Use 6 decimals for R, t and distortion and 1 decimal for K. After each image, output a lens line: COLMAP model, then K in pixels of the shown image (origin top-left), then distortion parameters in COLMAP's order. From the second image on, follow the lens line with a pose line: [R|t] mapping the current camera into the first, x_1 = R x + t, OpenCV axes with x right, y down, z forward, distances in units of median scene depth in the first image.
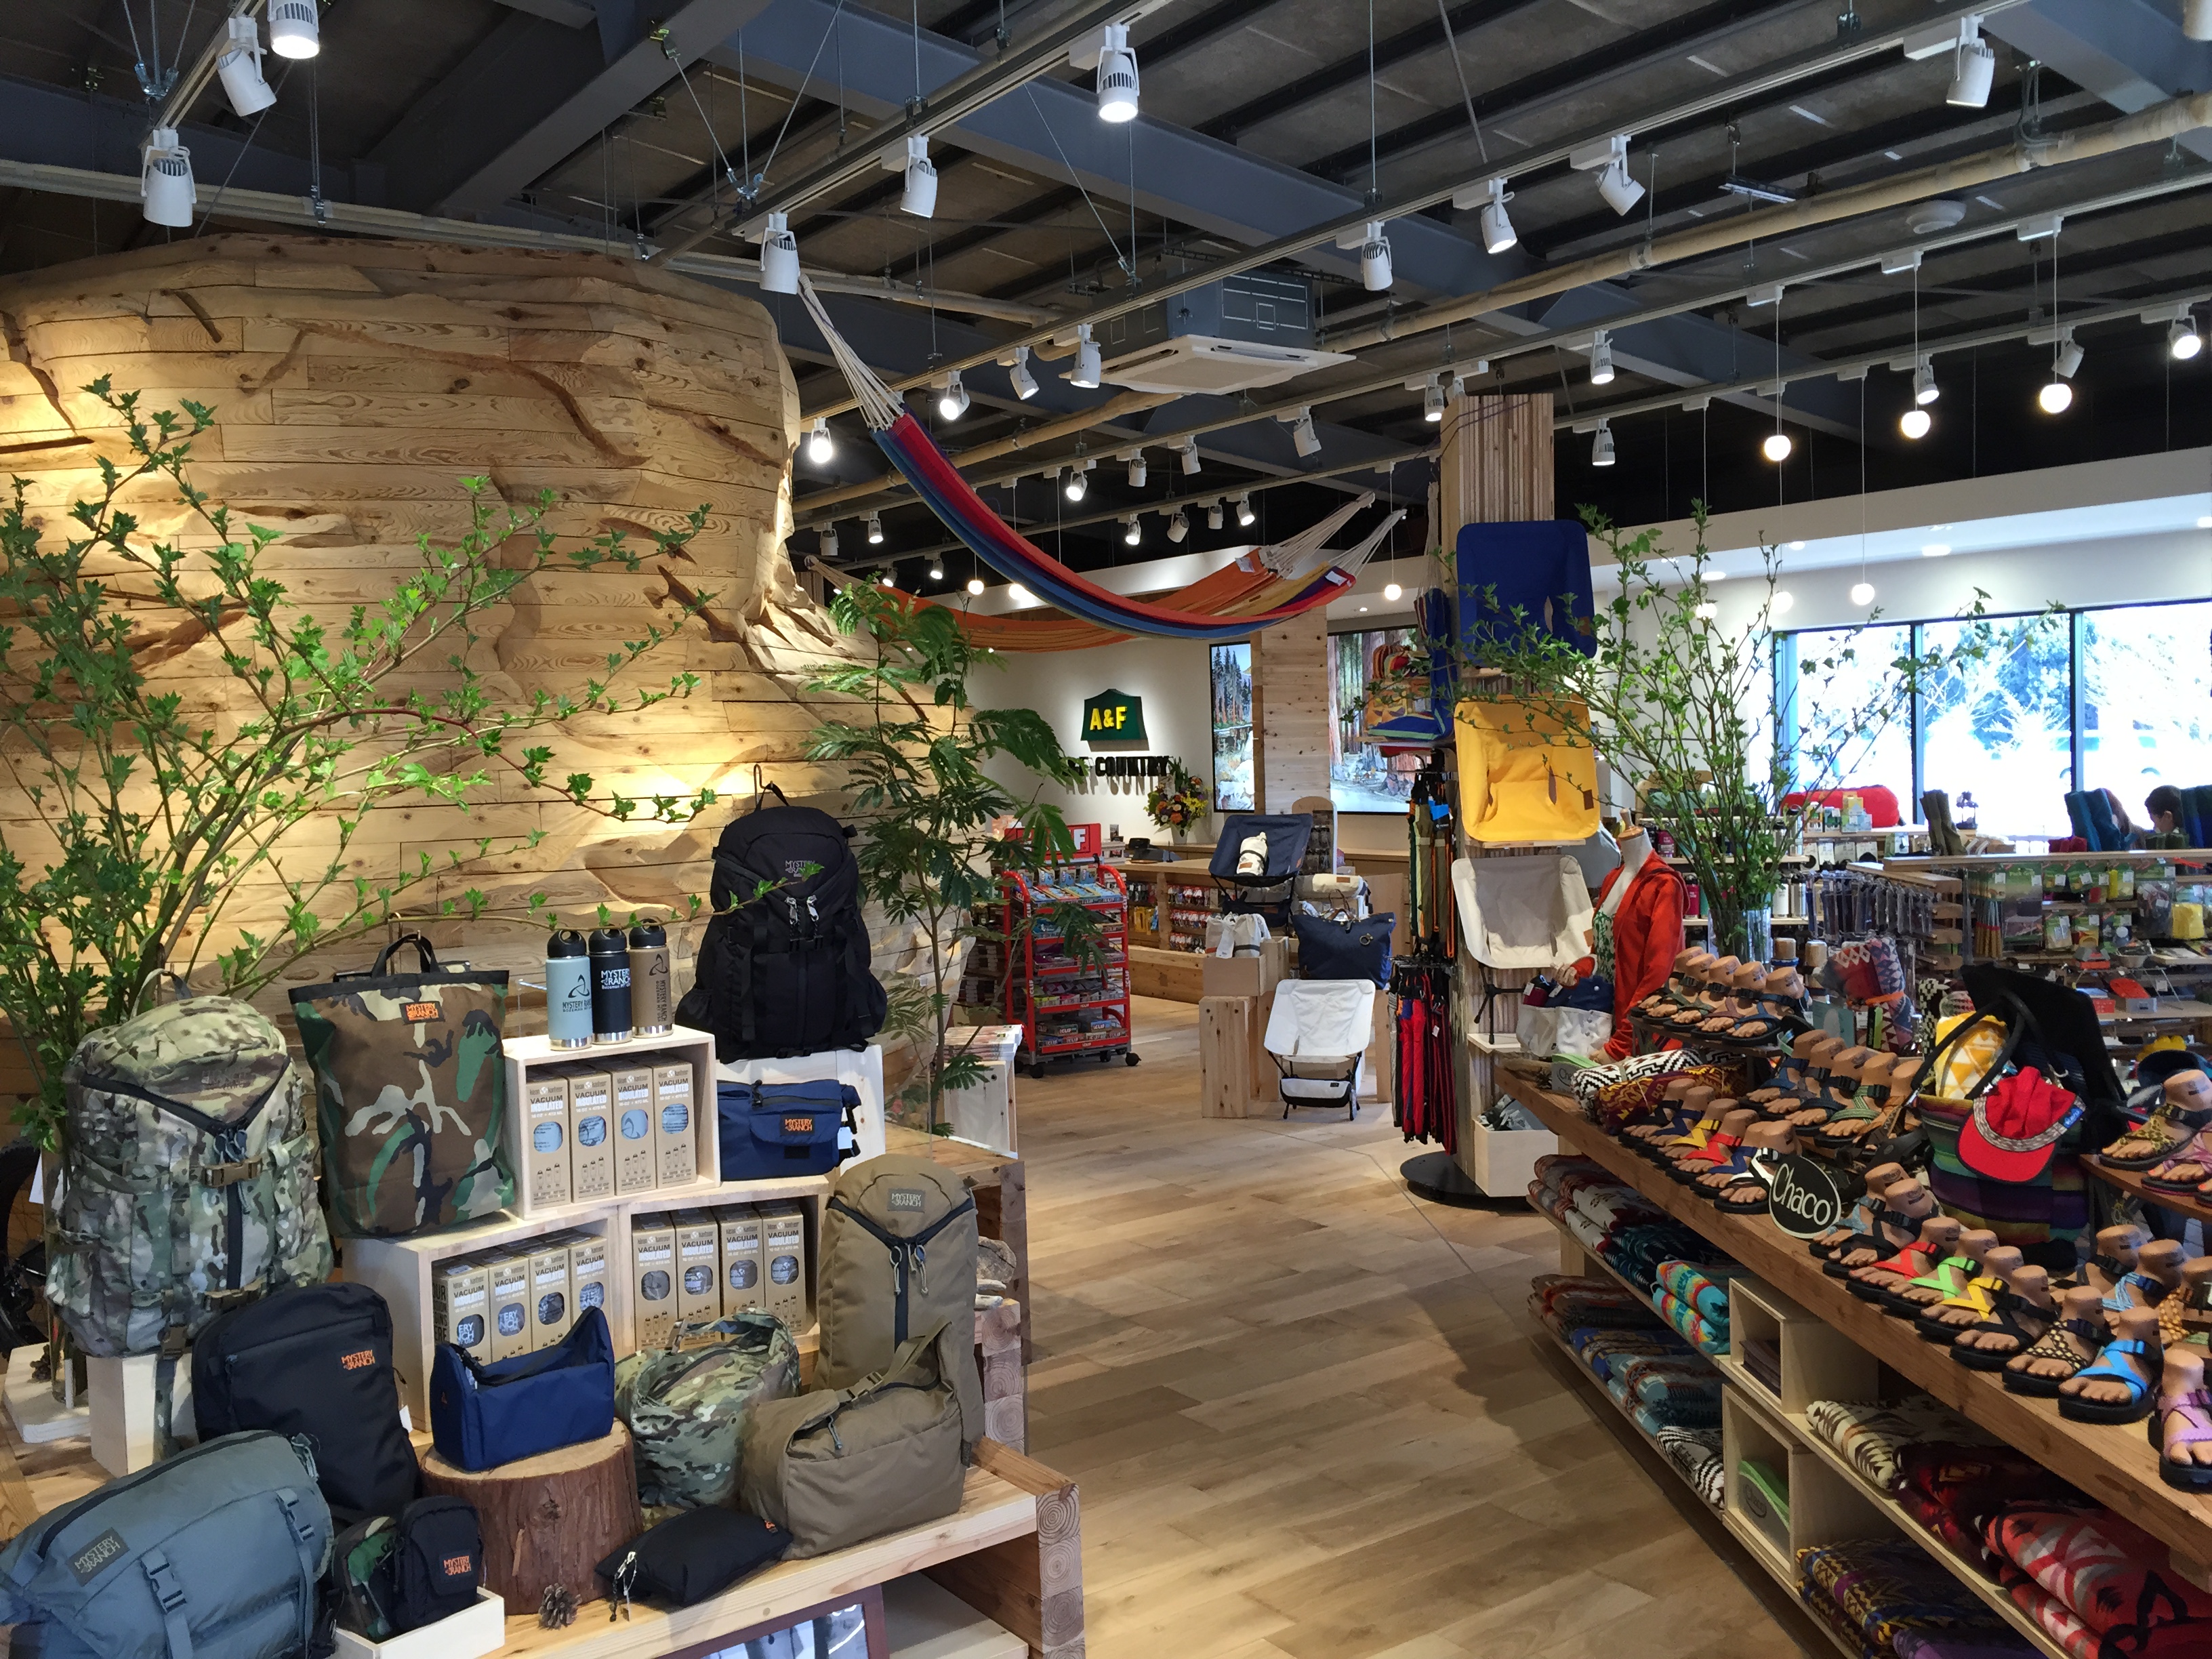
lens RADIAL K [[1899.3, 0, 1103.2], [0, 1899.3, 829.8], [0, 0, 1]] dist [0.015917, 0.000612]
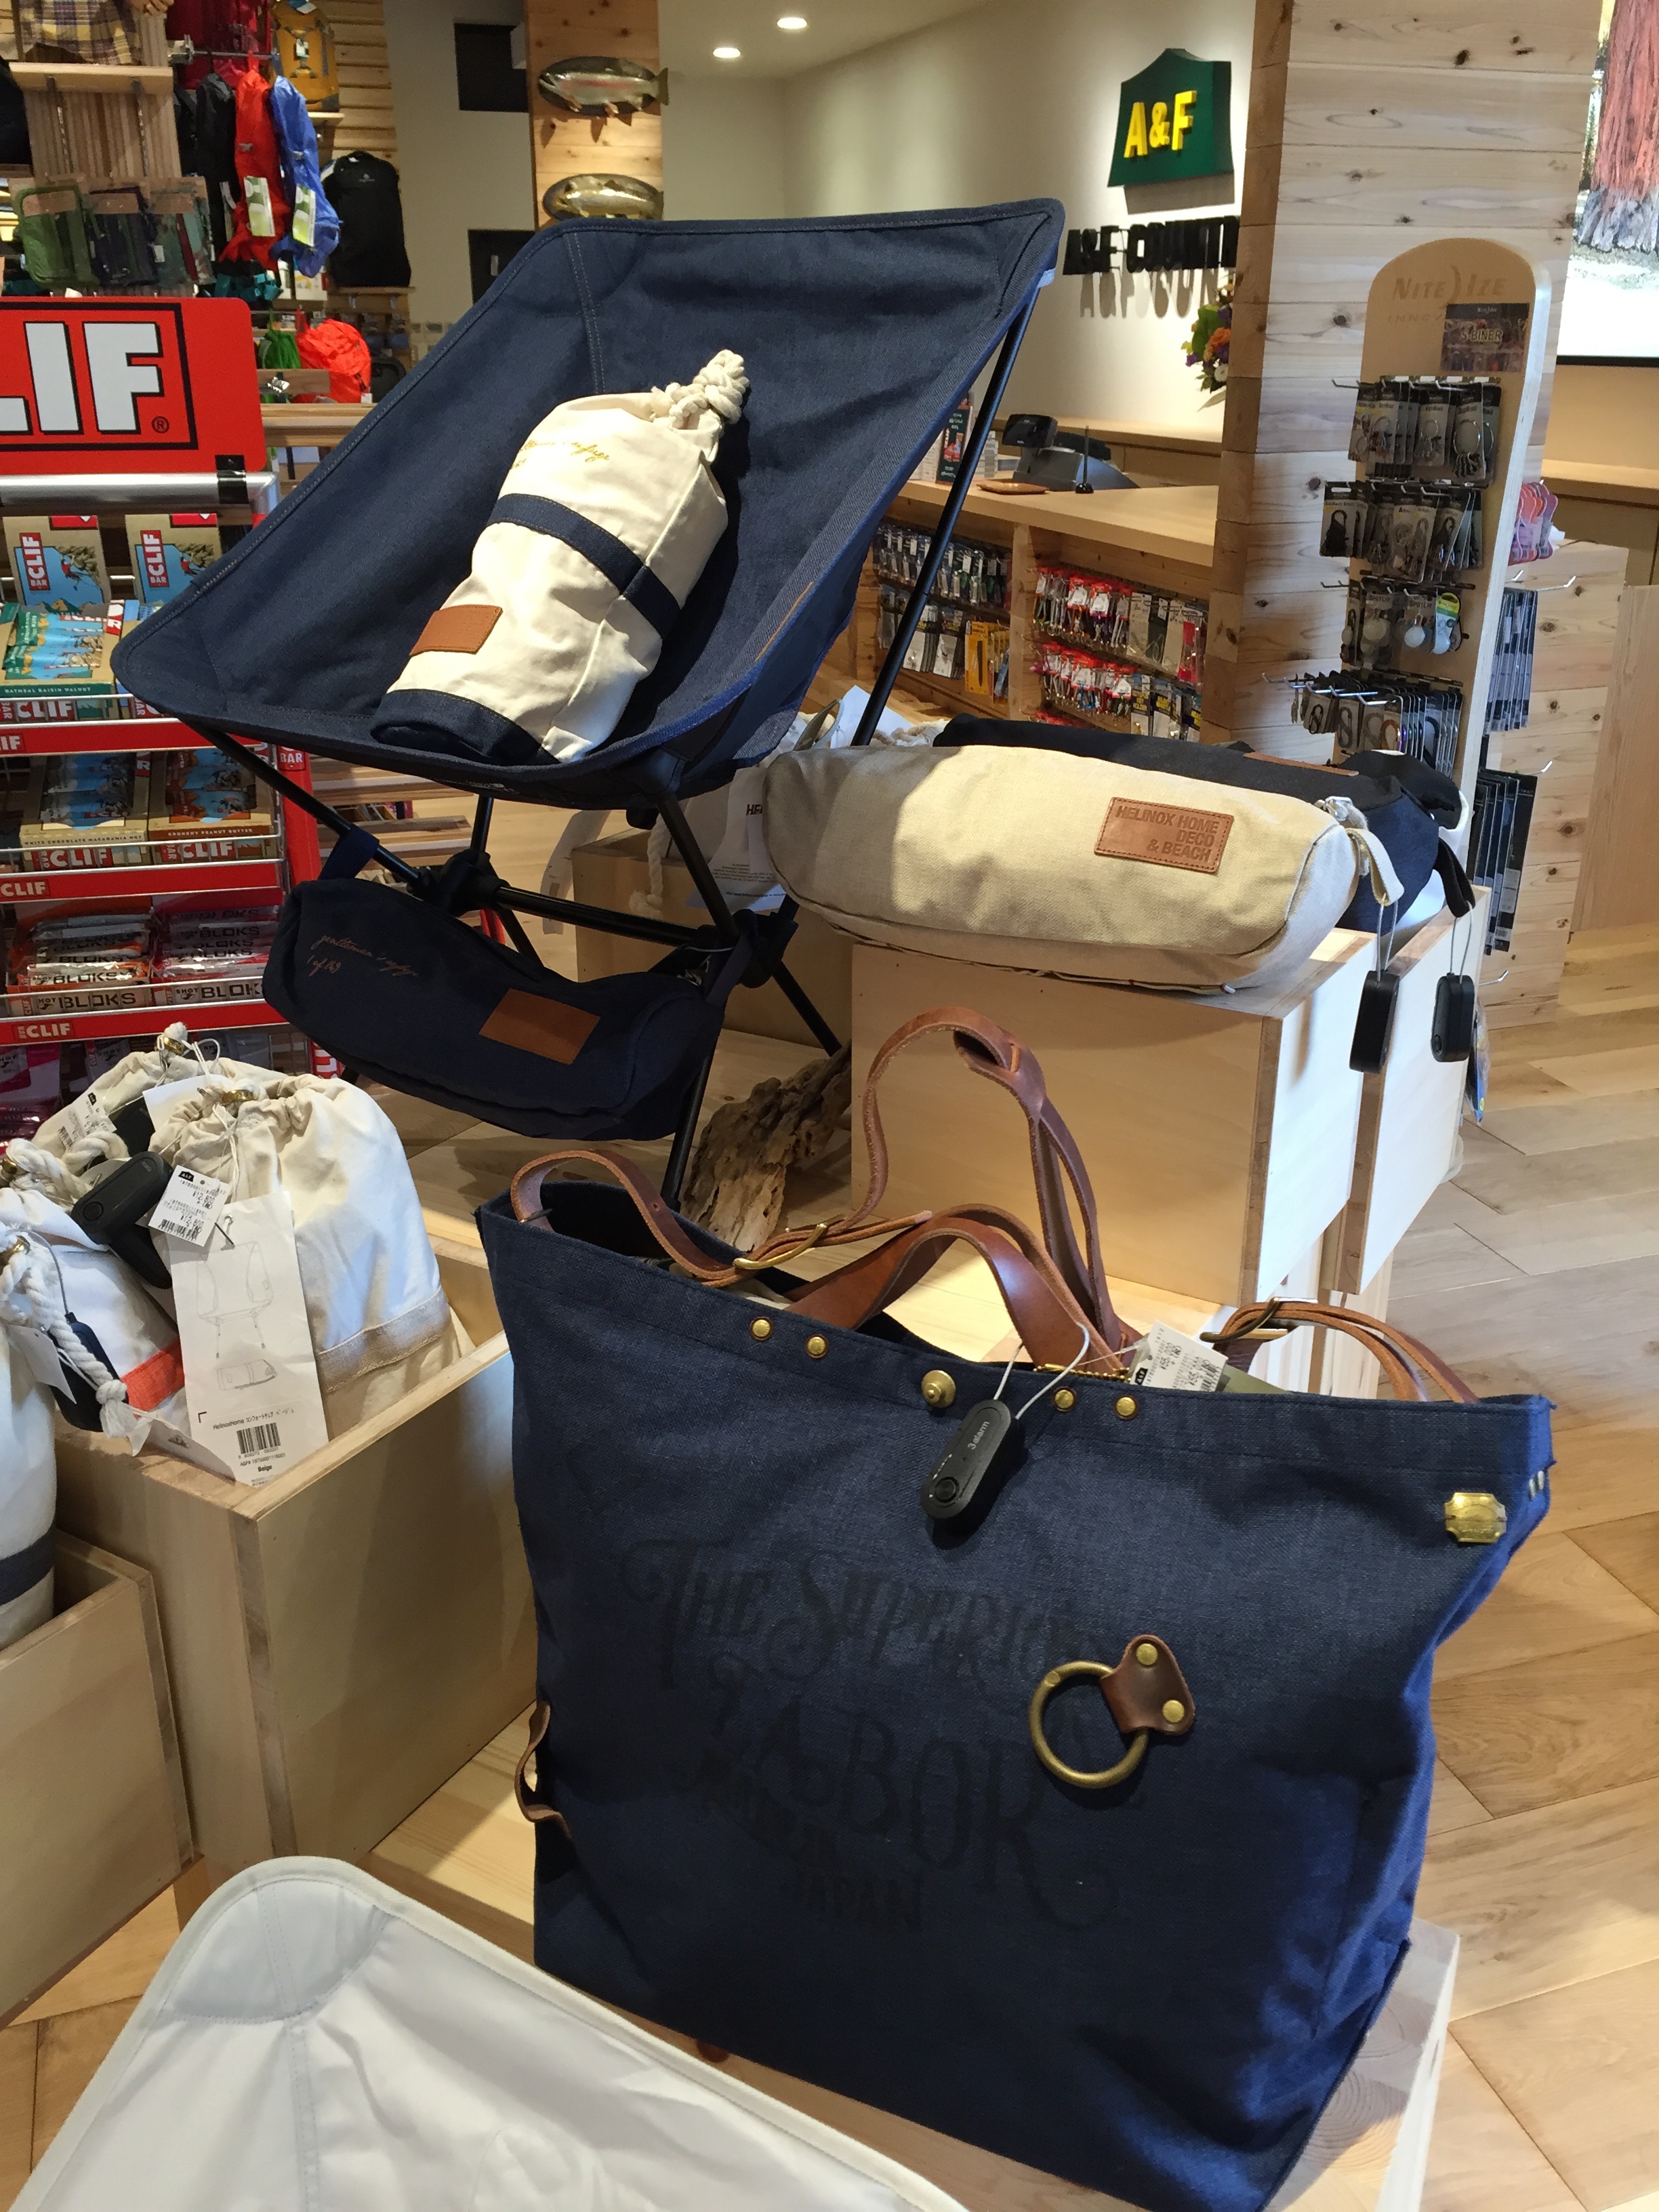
lens RADIAL K [[1899.3, 0, 830.0], [0, 1899.3, 1111.2], [0, 0, 1]] dist [0.015917, 0.000612]
pose [[0.952902, 0.132809, -0.272654, 0.080641], [-0.029860, 0.935735, 0.351437, 0.001596], [0.301806, -0.326744, 0.895629, 0.511171]]
